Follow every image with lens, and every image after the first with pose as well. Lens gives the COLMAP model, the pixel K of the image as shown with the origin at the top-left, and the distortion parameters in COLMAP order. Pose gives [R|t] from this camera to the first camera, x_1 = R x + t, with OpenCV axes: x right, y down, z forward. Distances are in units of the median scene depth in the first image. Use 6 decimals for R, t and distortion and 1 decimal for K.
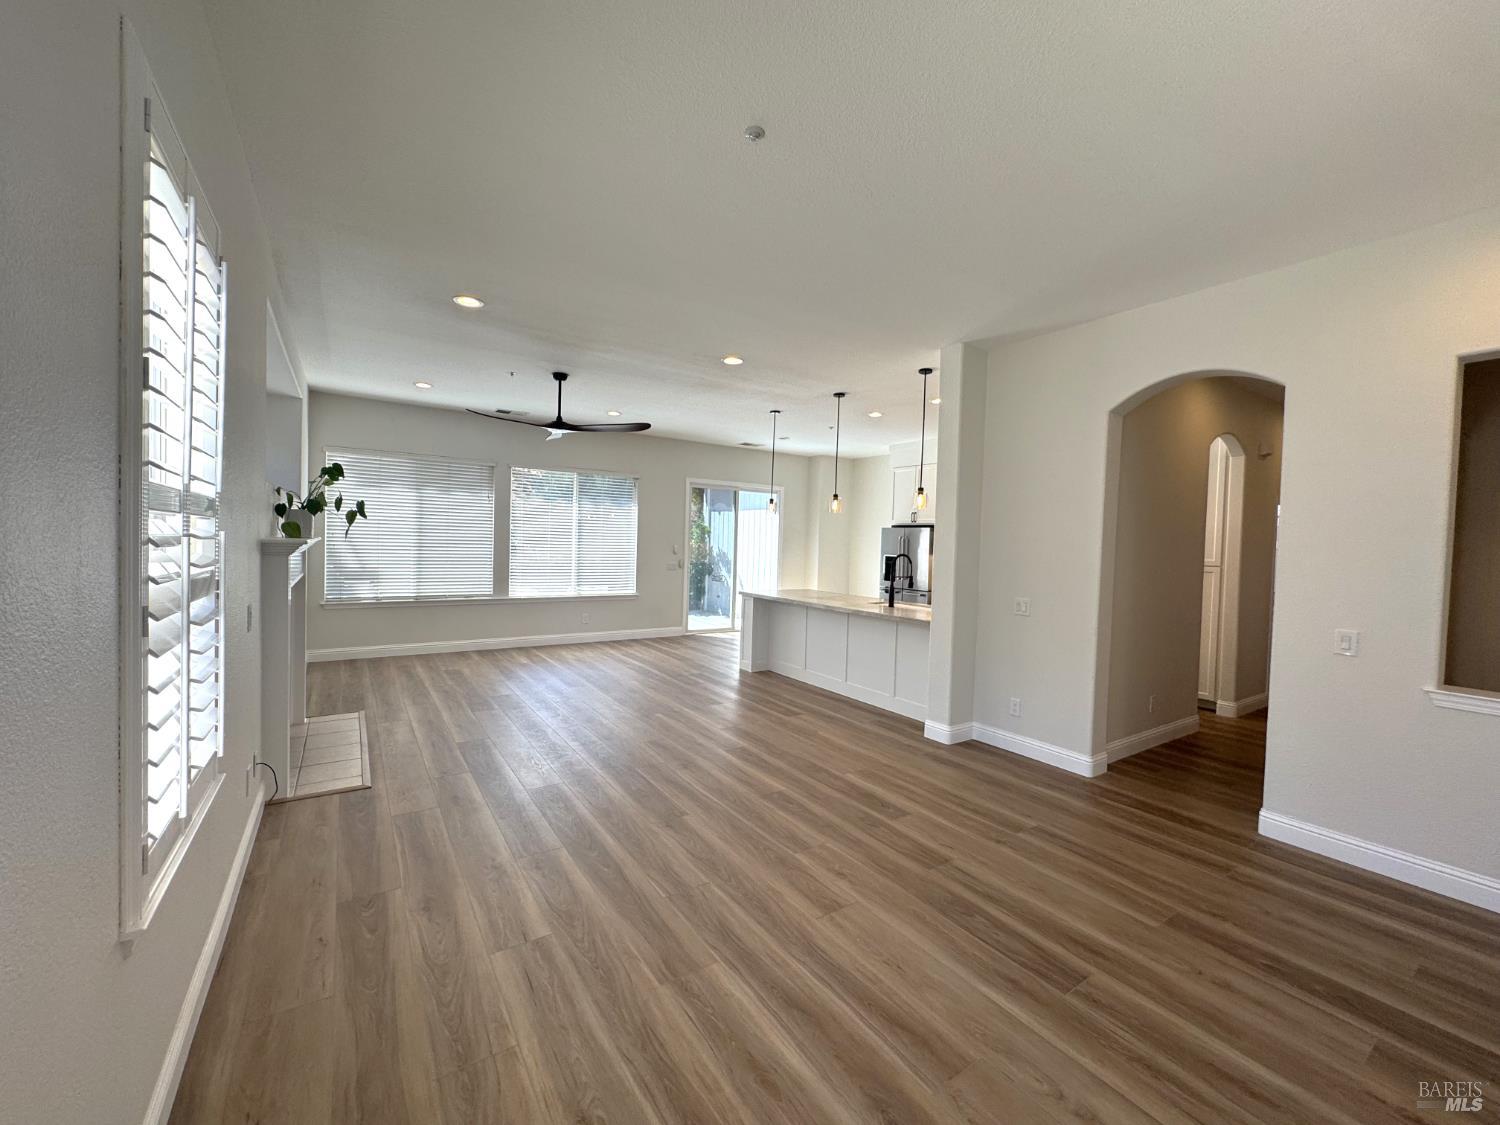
lens RADIAL K [[600.5, 0, 750.0], [0, 600.5, 562.5], [0, 0, 1]] dist [-0.002387, 0.000445]
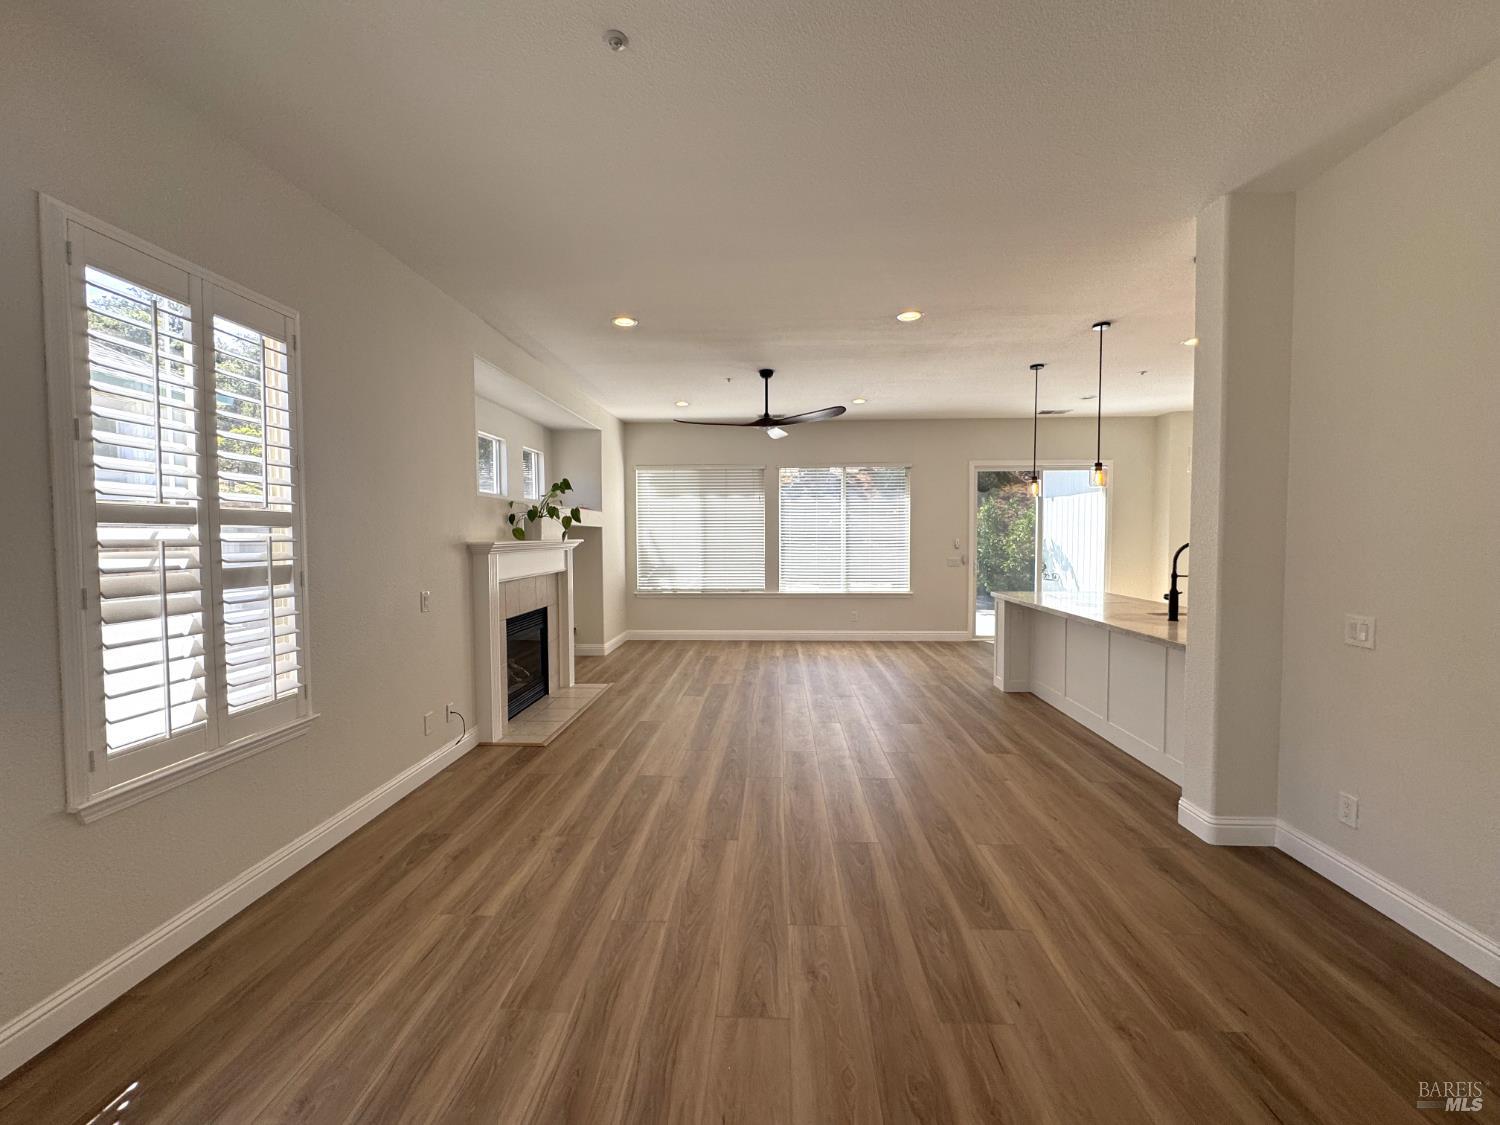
lens RADIAL K [[600.5, 0, 750.0], [0, 600.5, 562.5], [0, 0, 1]] dist [-0.002387, 0.000445]
pose [[0.805401, -0.002985, -0.592723, 0.325152], [0.005836, 0.999979, 0.002894, 0.004394], [0.592702, -0.005790, 0.805401, 0.218716]]
